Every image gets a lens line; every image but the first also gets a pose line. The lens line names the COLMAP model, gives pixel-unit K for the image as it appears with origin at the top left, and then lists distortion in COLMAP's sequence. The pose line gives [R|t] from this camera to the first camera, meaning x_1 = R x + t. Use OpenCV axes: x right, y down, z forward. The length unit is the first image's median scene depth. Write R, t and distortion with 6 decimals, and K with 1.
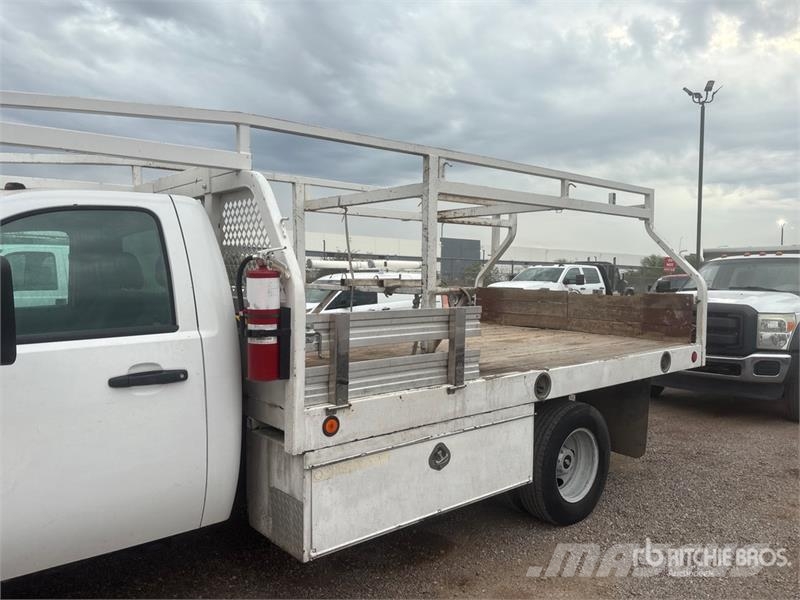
lens RADIAL K [[621.5, 0, 400.0], [0, 621.5, 300.0], [0, 0, 1]] dist [0.049282, -0.006513]
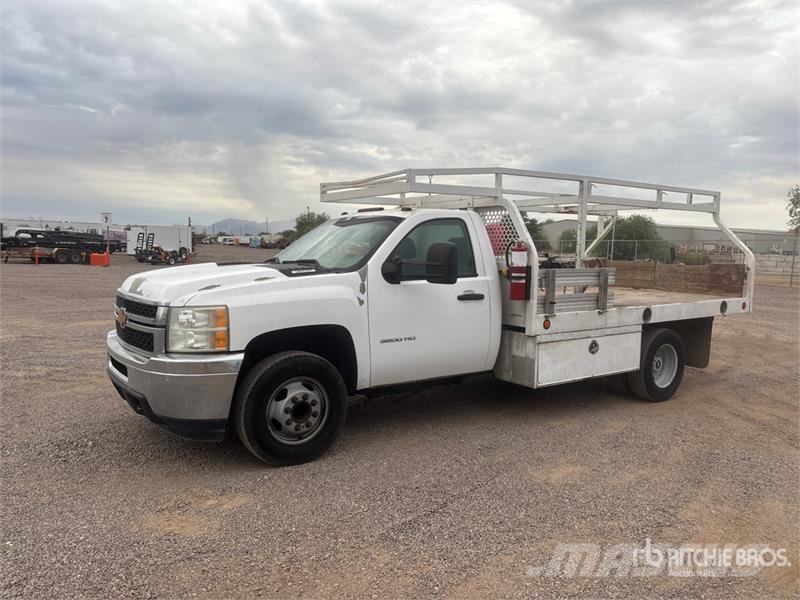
lens RADIAL K [[618.4, 0, 400.0], [0, 618.4, 300.0], [0, 0, 1]] dist [0.031930, -0.005637]
pose [[0.995682, 0.013873, -0.091787, -0.336450], [-0.010111, 0.999095, 0.041321, 0.036166], [0.092277, -0.040215, 0.994921, -0.881269]]
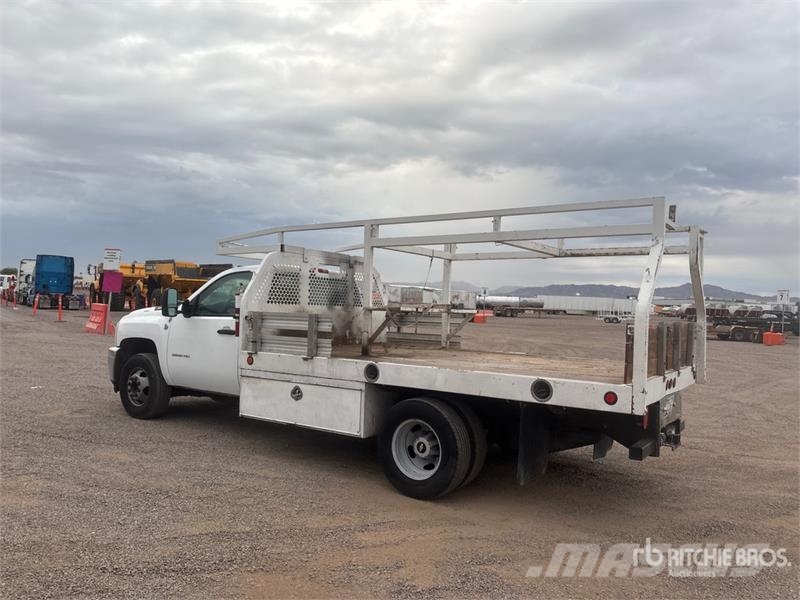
lens RADIAL K [[621.5, 0, 400.0], [0, 621.5, 300.0], [0, 0, 1]] dist [0.049282, -0.006513]
pose [[0.246182, -0.015811, -0.969095, 1.856371], [-0.073868, 0.996653, -0.035026, 0.018066], [0.966405, 0.080208, 0.244190, 0.794818]]
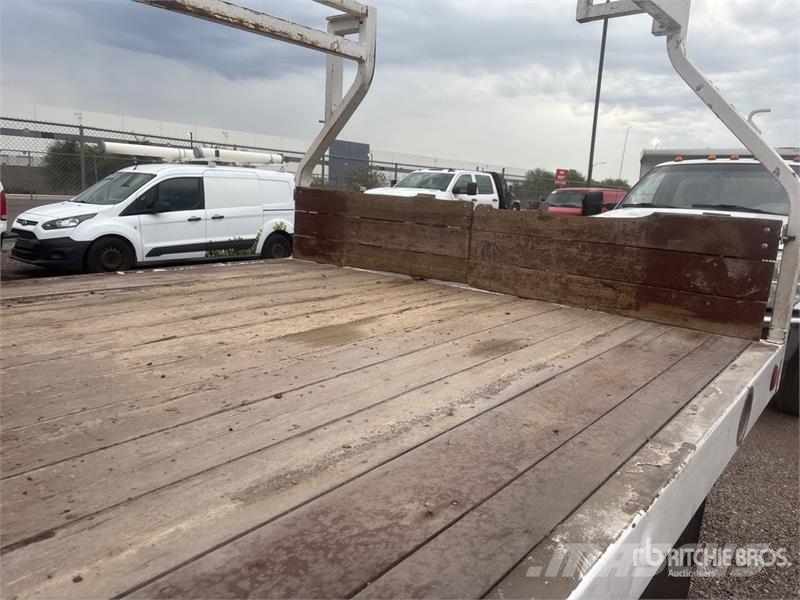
lens RADIAL K [[618.4, 0, 400.0], [0, 618.4, 300.0], [0, 0, 1]] dist [0.031930, -0.005637]
pose [[0.983569, 0.010708, 0.180213, 0.246004], [-0.037505, 0.988580, 0.145956, -0.013371], [-0.176592, -0.150317, 0.972738, 1.017759]]
